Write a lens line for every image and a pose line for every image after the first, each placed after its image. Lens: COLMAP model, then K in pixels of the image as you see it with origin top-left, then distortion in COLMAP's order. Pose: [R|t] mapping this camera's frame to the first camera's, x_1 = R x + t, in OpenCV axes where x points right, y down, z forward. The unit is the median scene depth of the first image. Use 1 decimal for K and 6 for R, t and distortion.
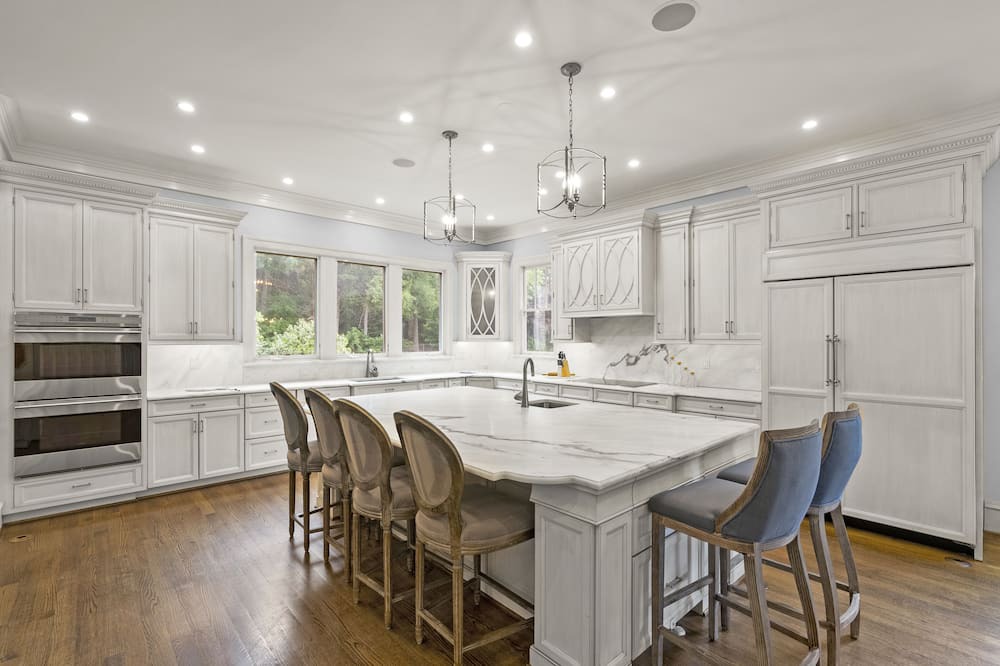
lens RADIAL K [[455.7, 0, 498.3], [0, 455.7, 337.6], [0, 0, 1]] dist [-0.002212, -0.000120]
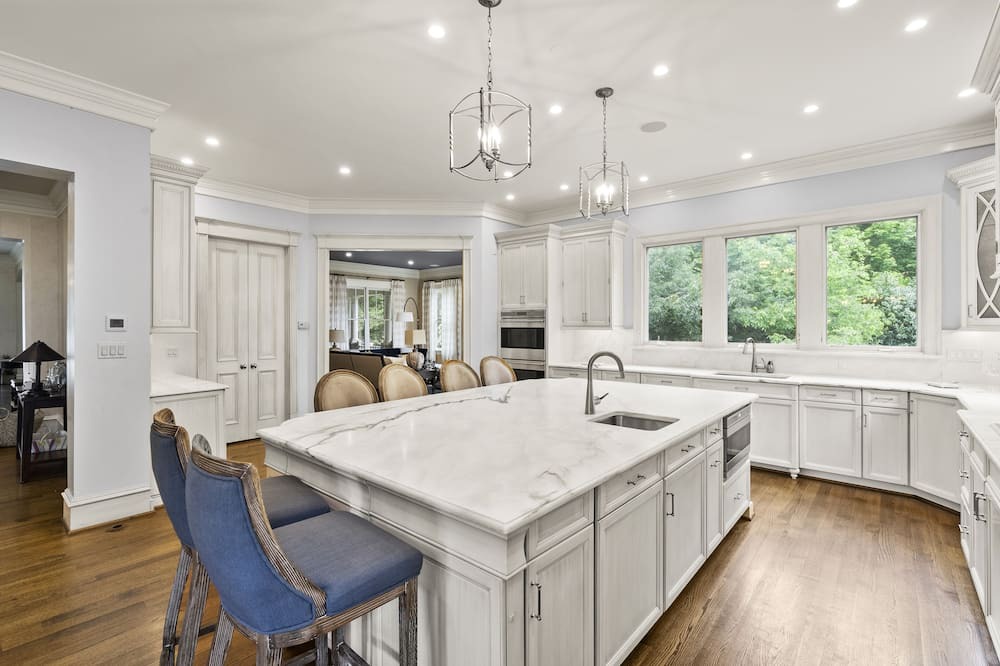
lens RADIAL K [[455.7, 0, 495.9], [0, 455.7, 325.2], [0, 0, 1]] dist [-0.002212, -0.000120]
pose [[0.123871, 0.000021, -0.992298, 0.506973], [0.002182, 0.999998, 0.000293, 0.000998], [0.992296, -0.002201, 0.123871, 0.470901]]
